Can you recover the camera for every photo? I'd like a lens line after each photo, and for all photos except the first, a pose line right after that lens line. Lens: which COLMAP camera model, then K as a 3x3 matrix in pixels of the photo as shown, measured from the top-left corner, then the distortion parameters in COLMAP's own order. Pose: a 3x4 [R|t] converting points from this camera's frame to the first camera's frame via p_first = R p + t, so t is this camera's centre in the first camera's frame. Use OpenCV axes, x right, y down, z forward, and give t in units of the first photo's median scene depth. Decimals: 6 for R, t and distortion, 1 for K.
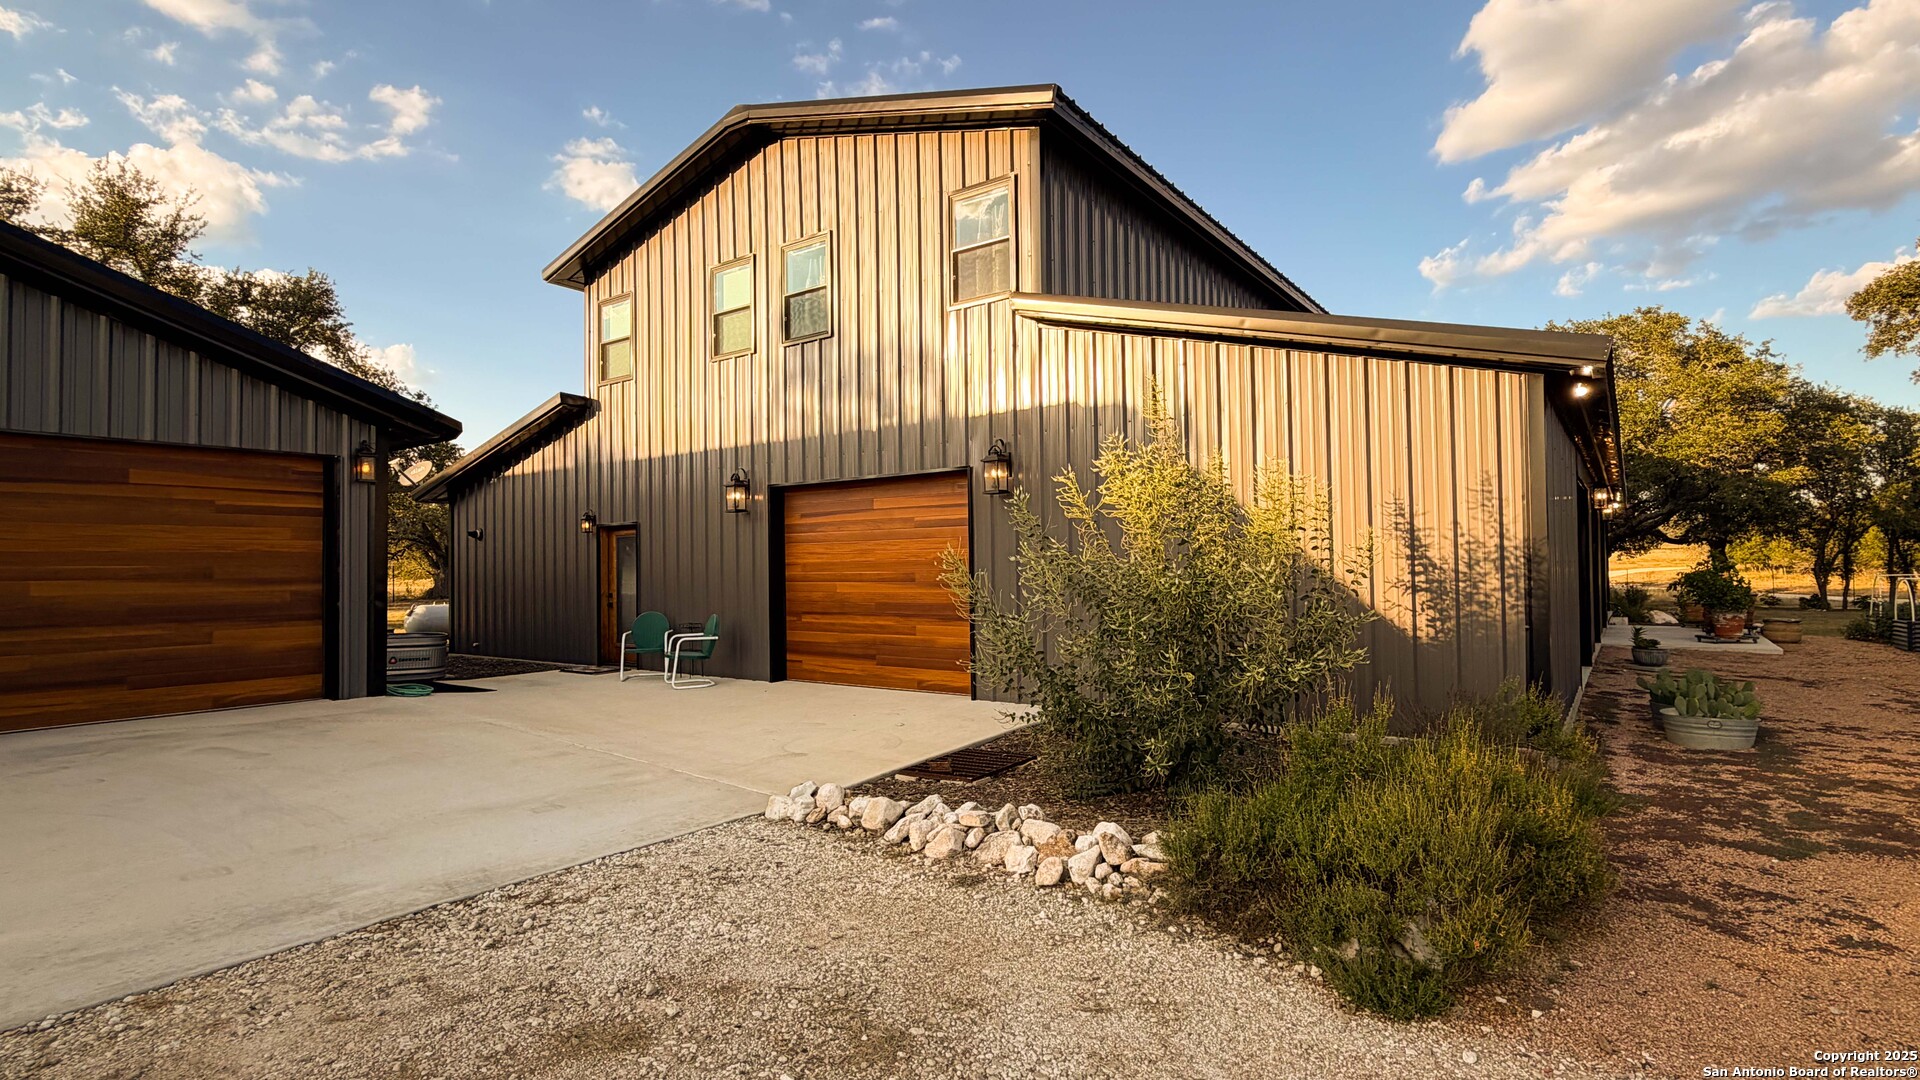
lens RADIAL K [[921.0, 0, 953.6], [0, 921.0, 546.4], [0, 0, 1]] dist [0.000189, -0.000468]
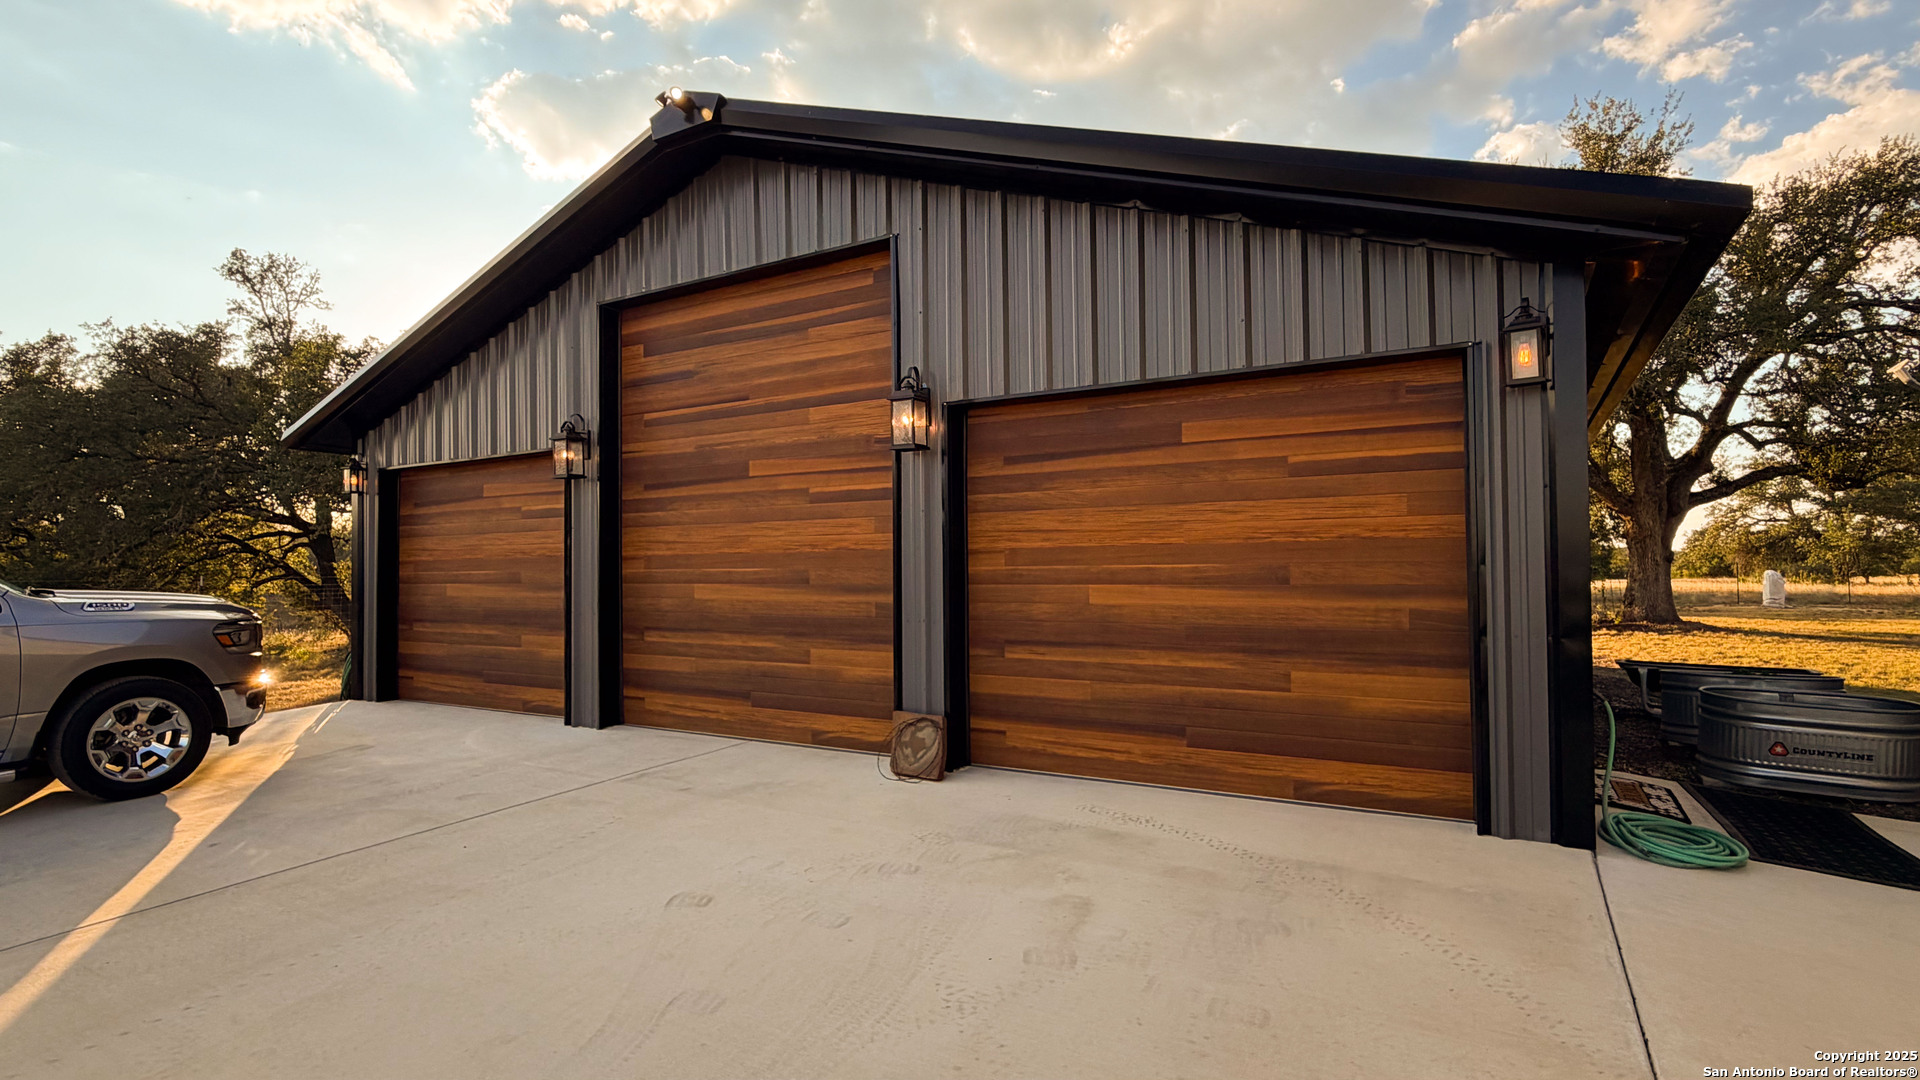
lens RADIAL K [[921.0, 0, 962.4], [0, 921.0, 545.8], [0, 0, 1]] dist [0.000189, -0.000468]
pose [[0.103688, -0.012703, -0.994529, -0.216435], [0.029184, 0.999527, -0.009725, 0.008527], [0.994182, -0.028016, 0.104010, 0.708913]]
